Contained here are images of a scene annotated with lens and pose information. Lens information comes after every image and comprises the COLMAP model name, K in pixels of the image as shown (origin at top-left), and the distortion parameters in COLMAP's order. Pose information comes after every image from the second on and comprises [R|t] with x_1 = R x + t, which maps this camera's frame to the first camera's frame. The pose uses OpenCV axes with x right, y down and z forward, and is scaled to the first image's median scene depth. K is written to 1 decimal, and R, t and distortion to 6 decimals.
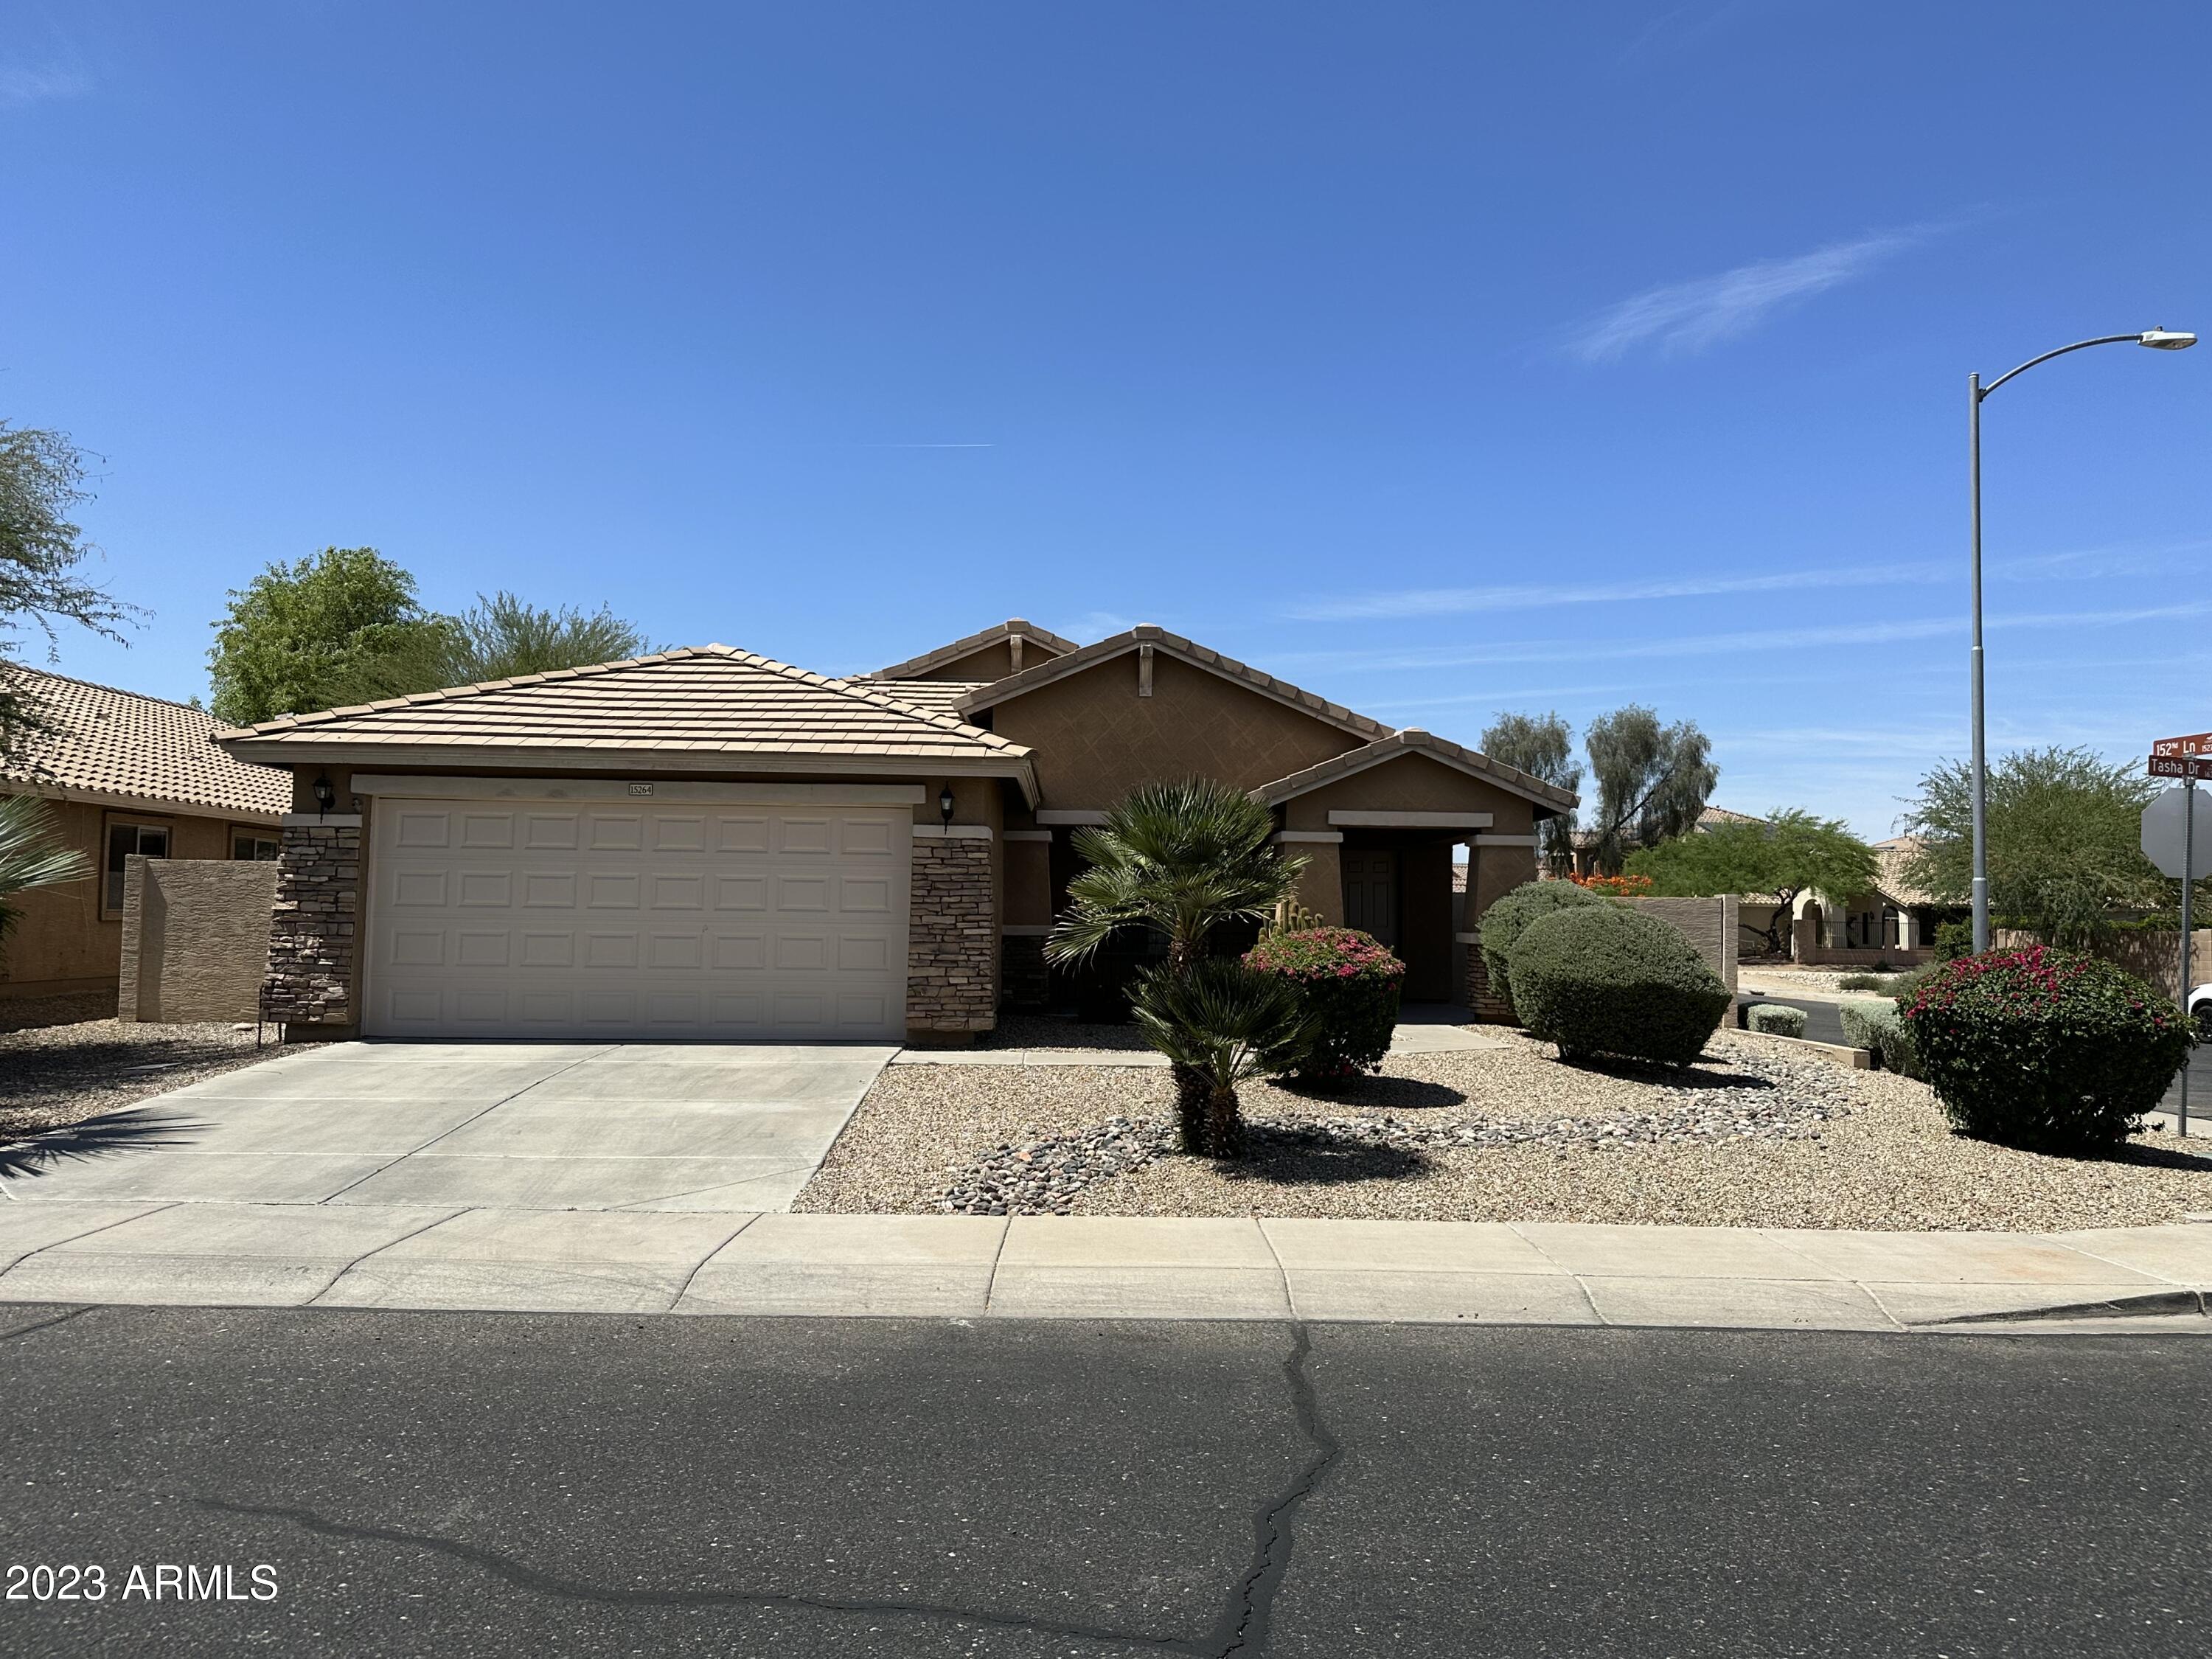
lens RADIAL K [[1670.9, 0, 1106.0], [0, 1670.9, 829.5], [0, 0, 1]] dist [0.118538, -0.187829]
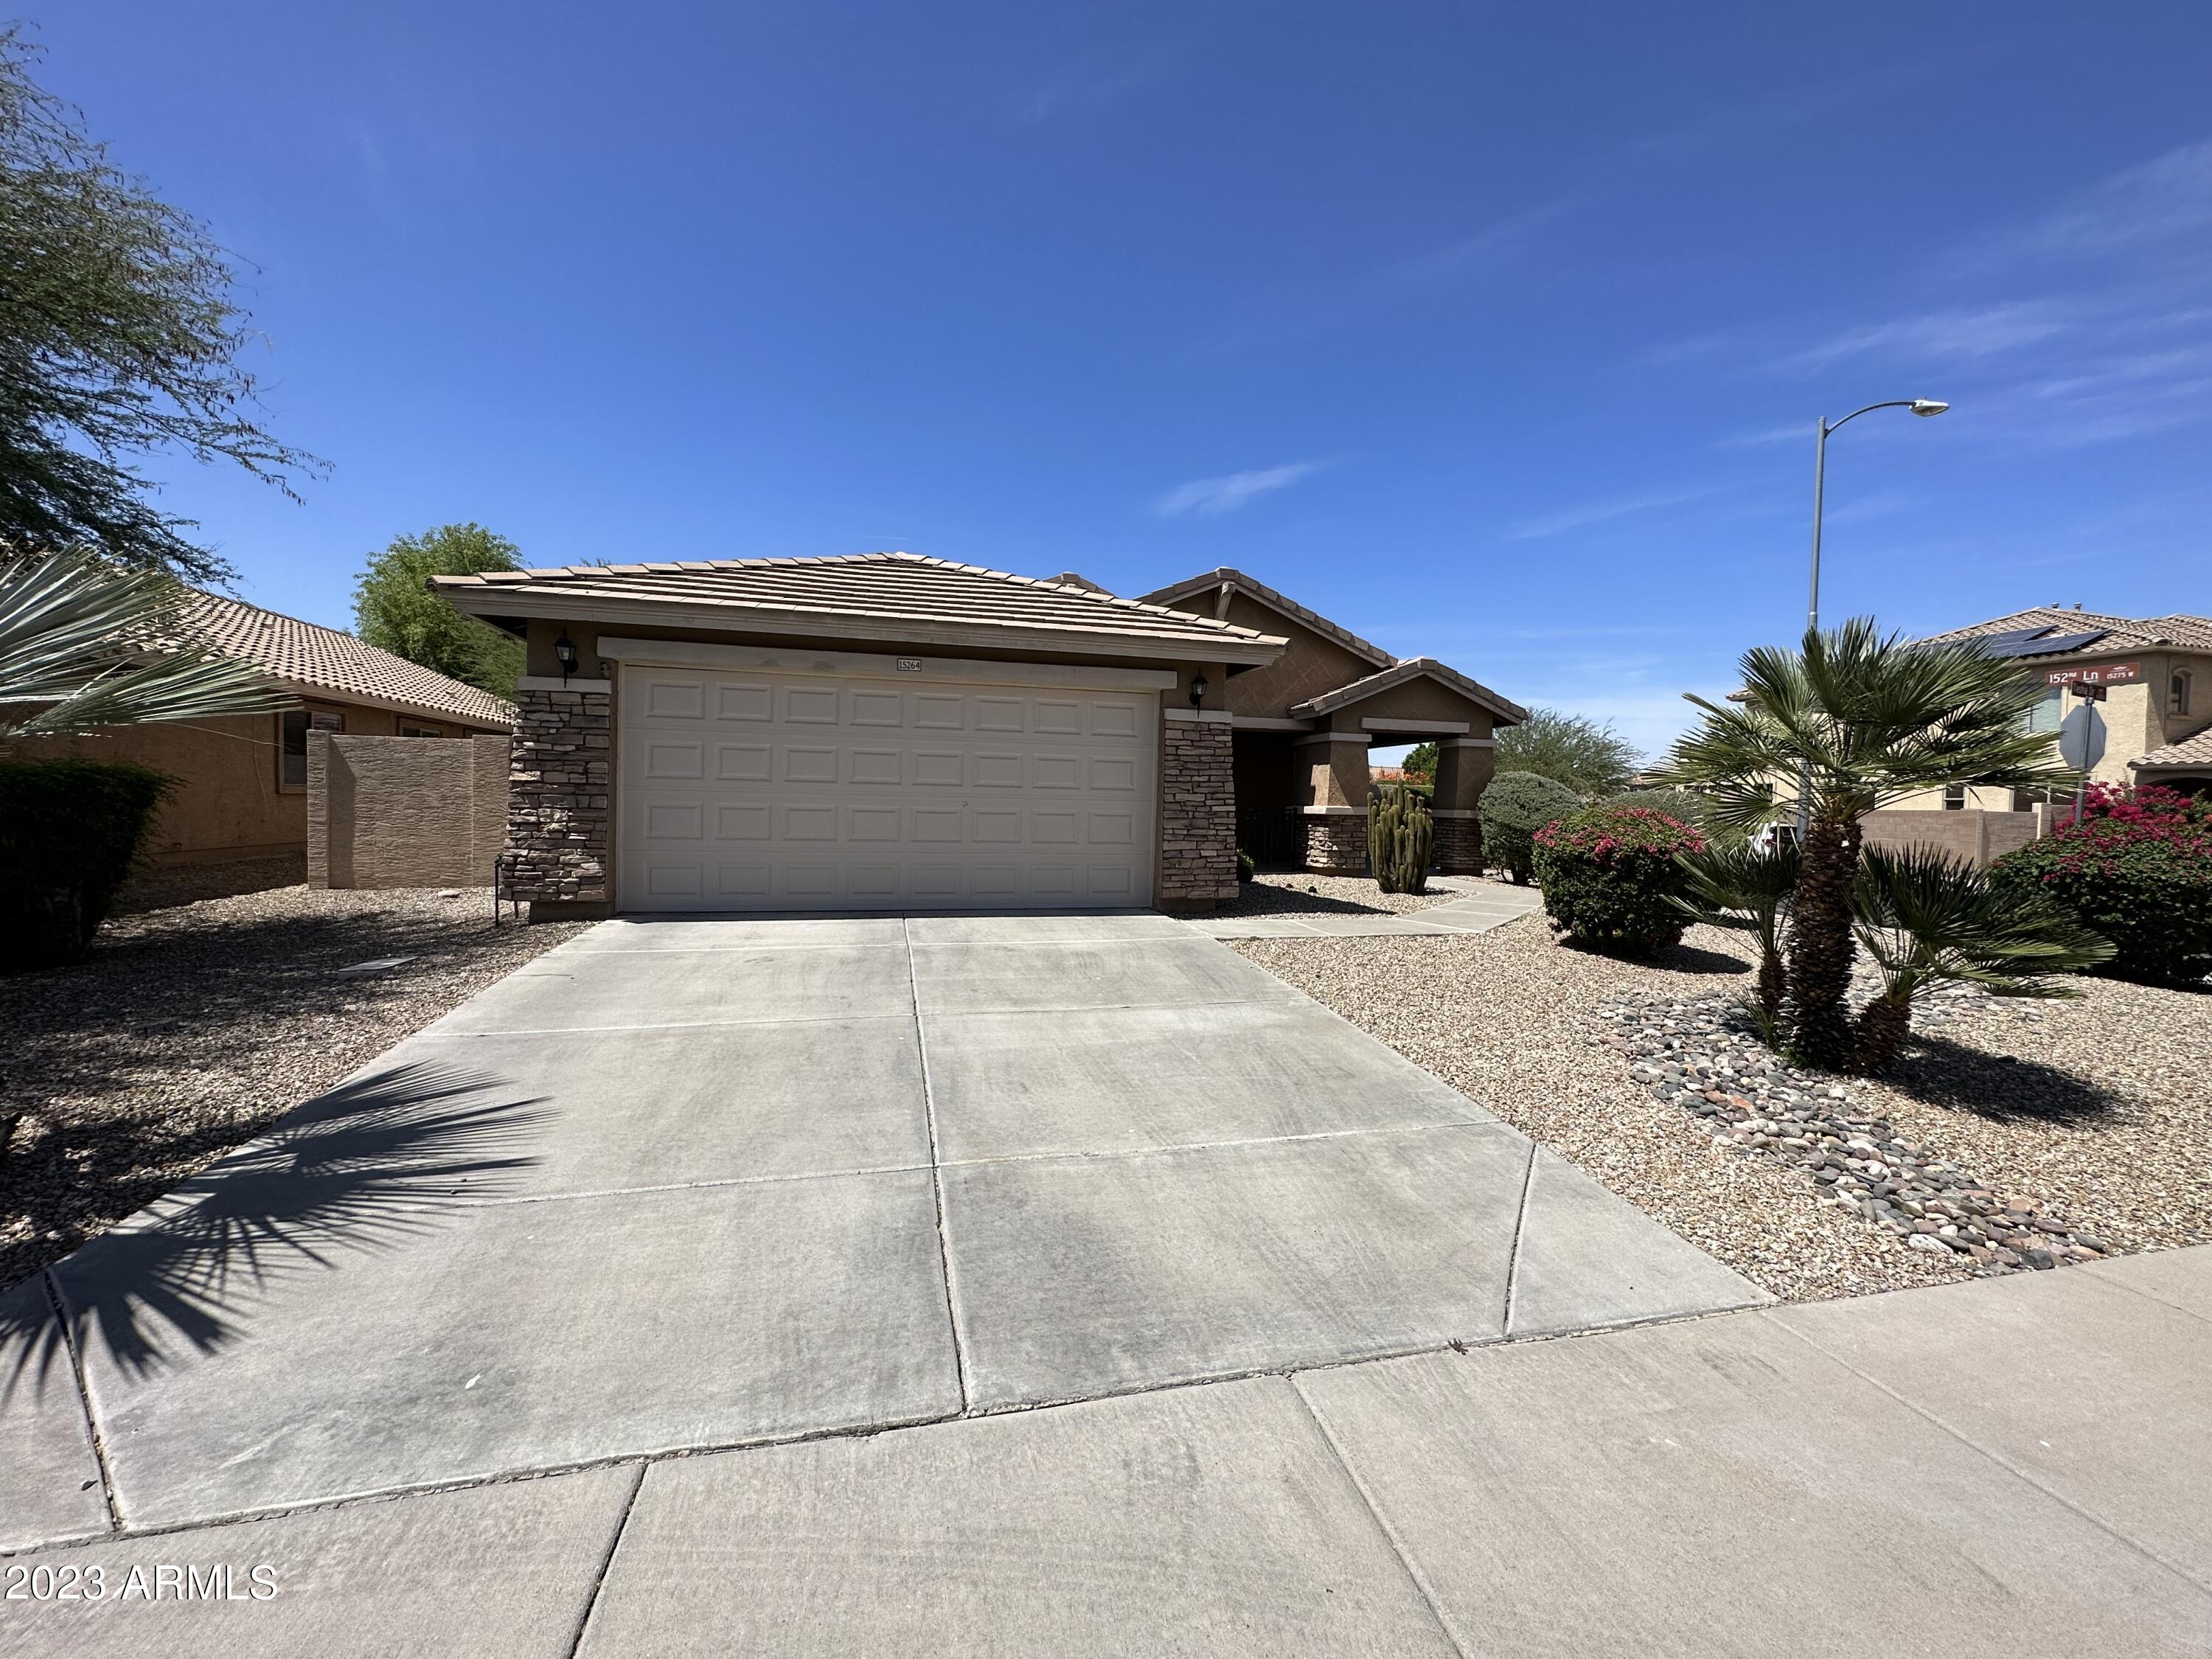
lens RADIAL K [[886.0, 0, 1110.0], [0, 886.0, 830.5], [0, 0, 1]] dist [0.000089, -0.000205]
pose [[0.974005, -0.002339, 0.226513, -0.269723], [-0.017216, 0.996290, 0.084317, 0.026953], [-0.225870, -0.086025, 0.970352, 0.437339]]
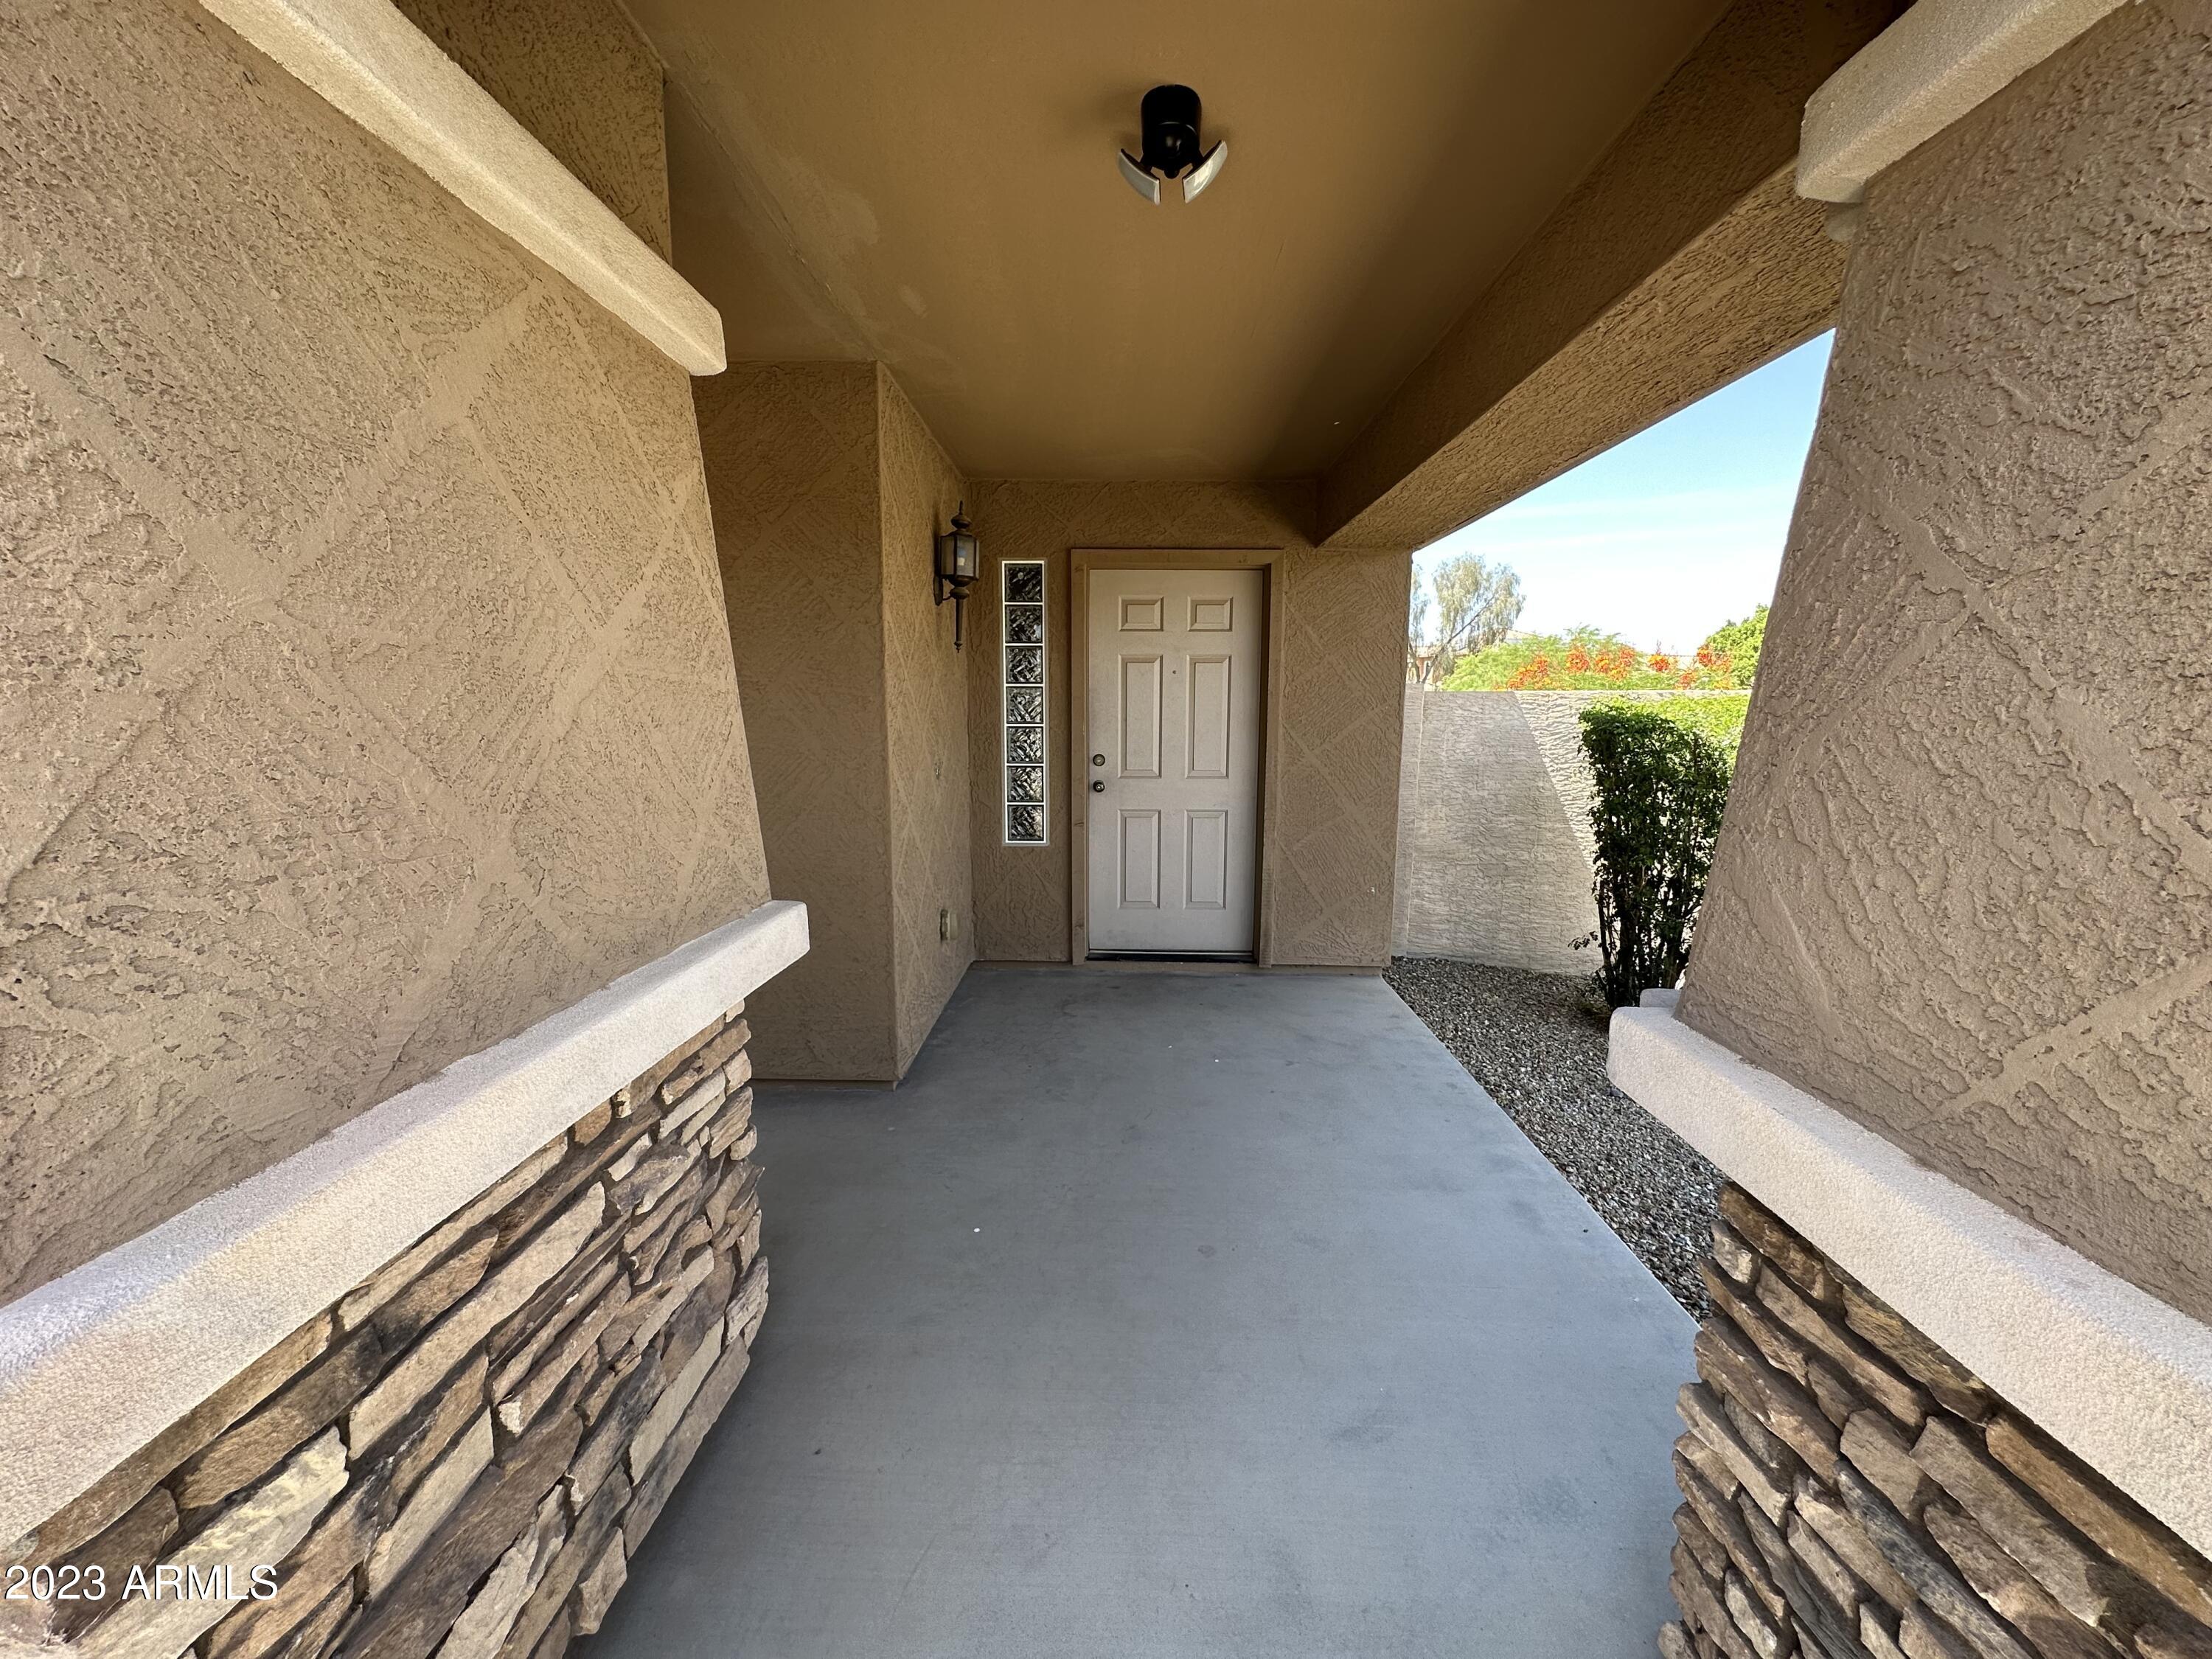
lens RADIAL K [[886.0, 0, 1110.0], [0, 886.0, 830.5], [0, 0, 1]] dist [0.000089, -0.000205]
pose [[0.999307, -0.002789, -0.037125, 0.220335], [0.009930, 0.981033, 0.193587, 0.045560], [0.035881, -0.193821, 0.980380, 1.187365]]
